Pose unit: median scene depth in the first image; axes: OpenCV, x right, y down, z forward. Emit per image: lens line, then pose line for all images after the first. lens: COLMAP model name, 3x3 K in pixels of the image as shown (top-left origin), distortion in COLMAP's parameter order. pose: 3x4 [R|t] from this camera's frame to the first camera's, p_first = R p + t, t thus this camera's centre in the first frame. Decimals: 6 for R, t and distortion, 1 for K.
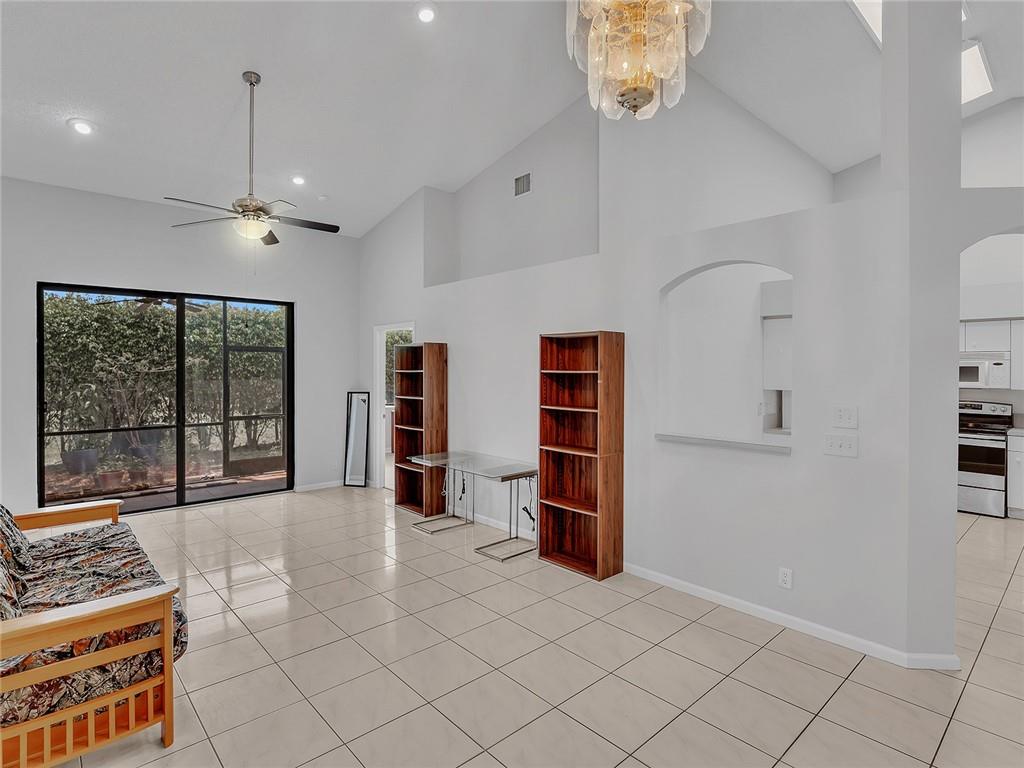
lens RADIAL K [[536.4, 0, 509.8], [0, 536.4, 370.6], [0, 0, 1]] dist [-0.011658, 0.001105]
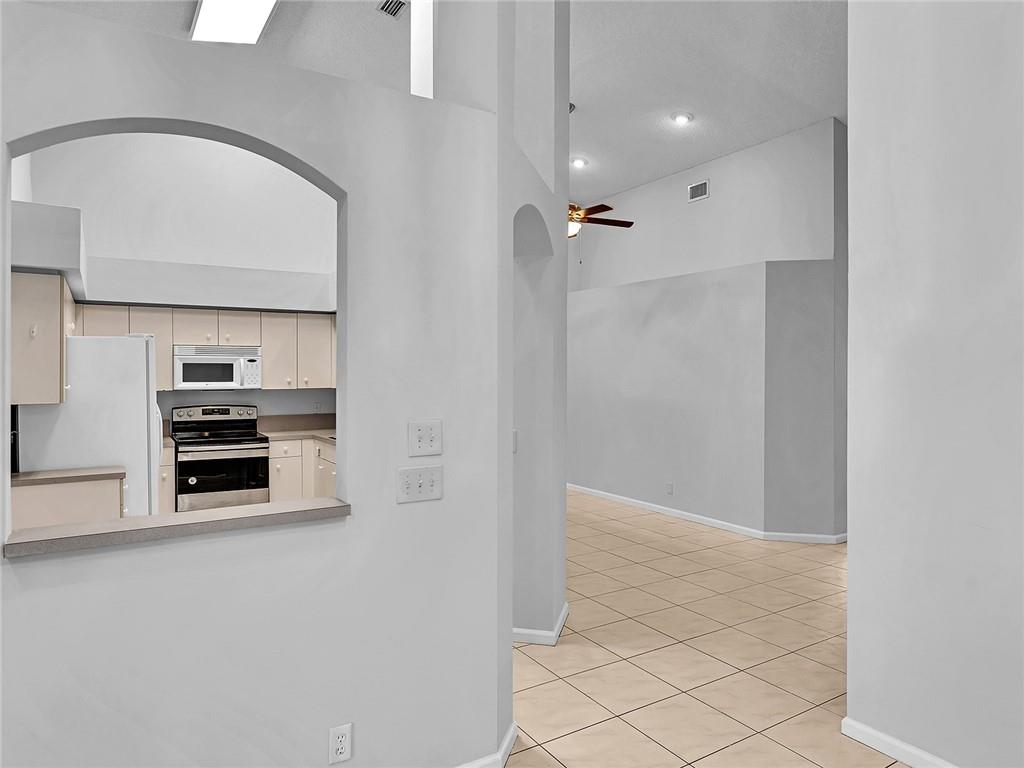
lens RADIAL K [[651.7, 0, 508.0], [0, 651.7, 376.0], [0, 0, 1]] dist [-0.006346, -0.002654]
pose [[0.177706, -0.012017, 0.984010, -0.061793], [0.004735, 0.999924, 0.011356, 0.002387], [-0.984072, 0.002641, 0.177750, 0.414581]]
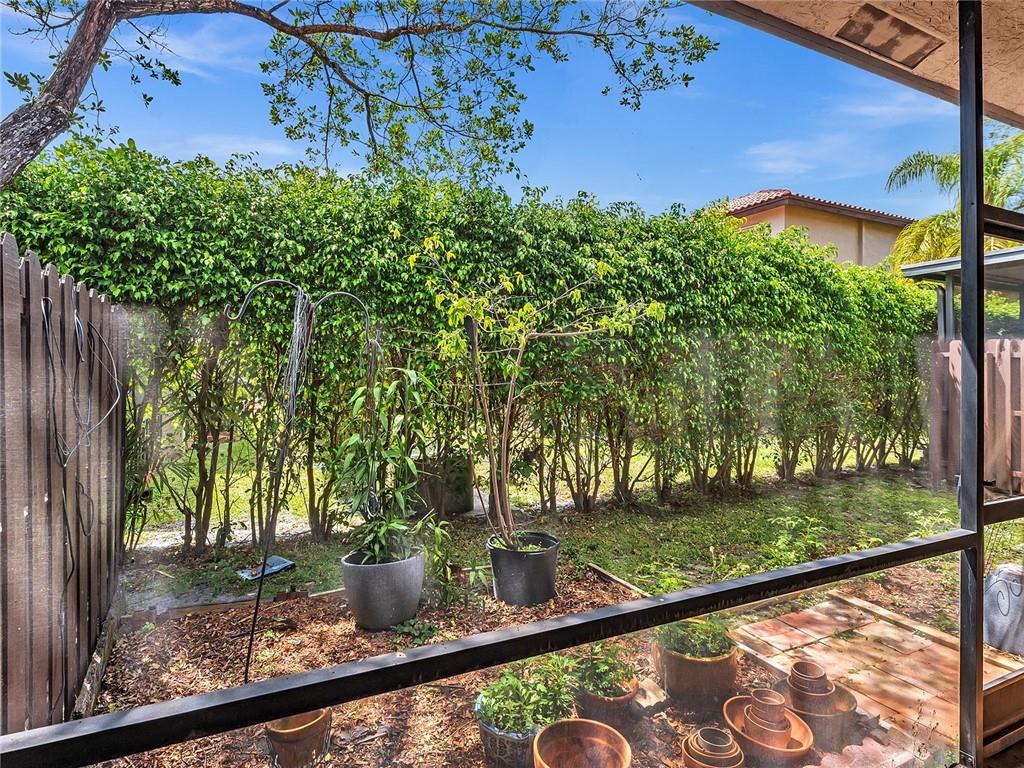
lens RADIAL K [[551.6, 0, 504.6], [0, 551.6, 363.4], [0, 0, 1]] dist [-0.004712, 0.000463]
pose [[0.959734, 0.003791, -0.280885, -1.002470], [-0.007786, 0.999884, -0.013106, 0.044588], [0.280803, 0.014765, 0.959652, 1.071847]]
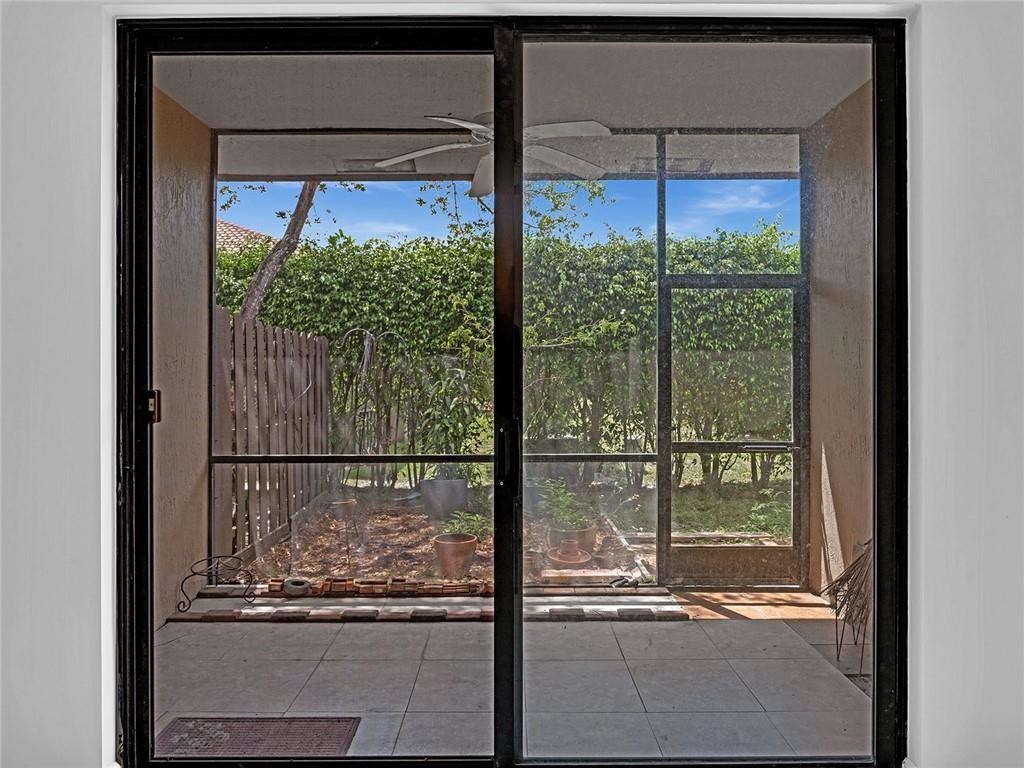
lens RADIAL K [[652.3, 0, 510.2], [0, 652.3, 368.0], [0, 0, 1]] dist [-0.000441, -0.000321]
pose [[0.744343, -0.002201, -0.667794, -0.417048], [0.000077, 0.999995, -0.003210, 0.043133], [0.667797, 0.002338, 0.744340, 0.805344]]
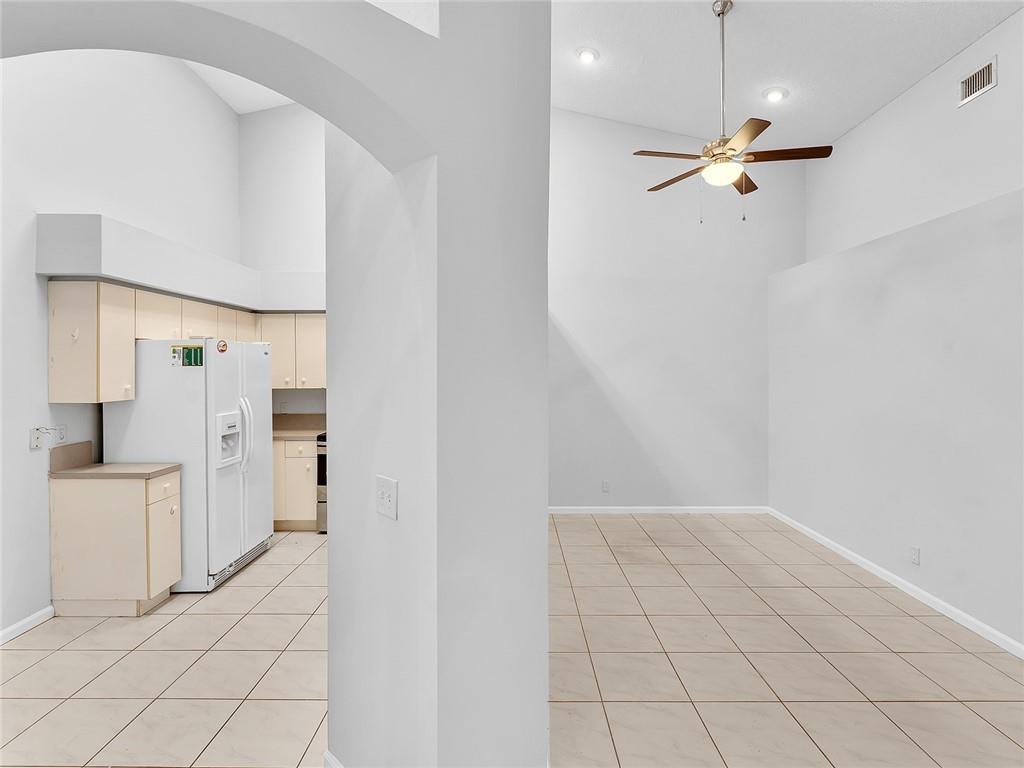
lens RADIAL K [[516.8, 0, 510.4], [0, 516.8, 370.2], [0, 0, 1]] dist [-0.005376, 0.000139]
pose [[0.670062, -0.006661, 0.742275, 0.414110], [0.005534, 0.999977, 0.003978, 0.000827], [-0.742284, 0.001442, 0.670083, 0.277318]]
